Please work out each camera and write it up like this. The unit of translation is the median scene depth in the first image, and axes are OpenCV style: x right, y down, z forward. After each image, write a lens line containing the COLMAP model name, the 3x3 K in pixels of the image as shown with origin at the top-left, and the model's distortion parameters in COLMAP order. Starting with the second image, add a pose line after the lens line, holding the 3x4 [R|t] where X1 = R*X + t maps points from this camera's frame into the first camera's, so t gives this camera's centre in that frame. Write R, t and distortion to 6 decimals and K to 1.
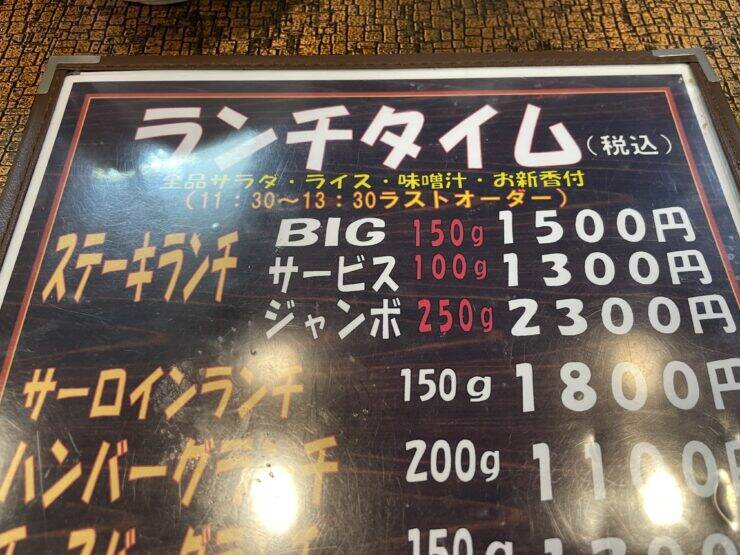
lens RADIAL K [[568.4, 0, 371.4], [0, 568.4, 277.7], [0, 0, 1]] dist [0.029524, -0.073157]
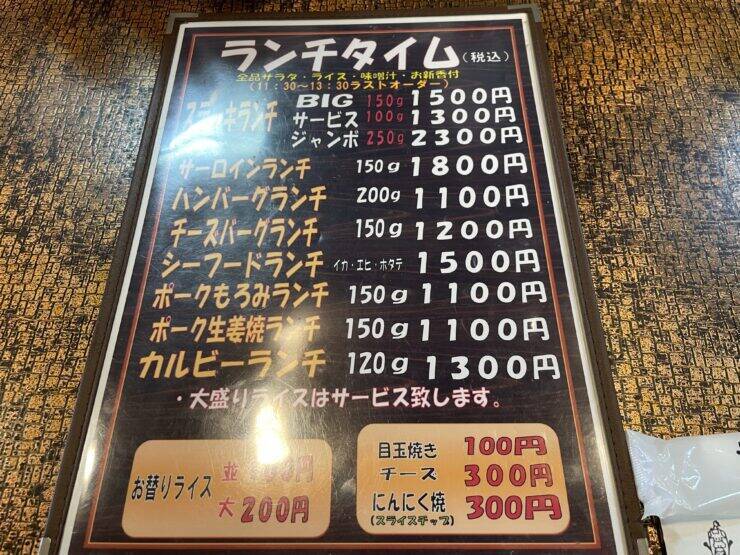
lens RADIAL K [[568.4, 0, 371.1], [0, 568.4, 278.3], [0, 0, 1]] dist [0.029524, -0.073157]
pose [[0.999577, 0.000990, -0.029053, 0.145290], [-0.000087, 0.999518, 0.031059, 0.468064], [0.029070, -0.031043, 0.999095, -0.966014]]
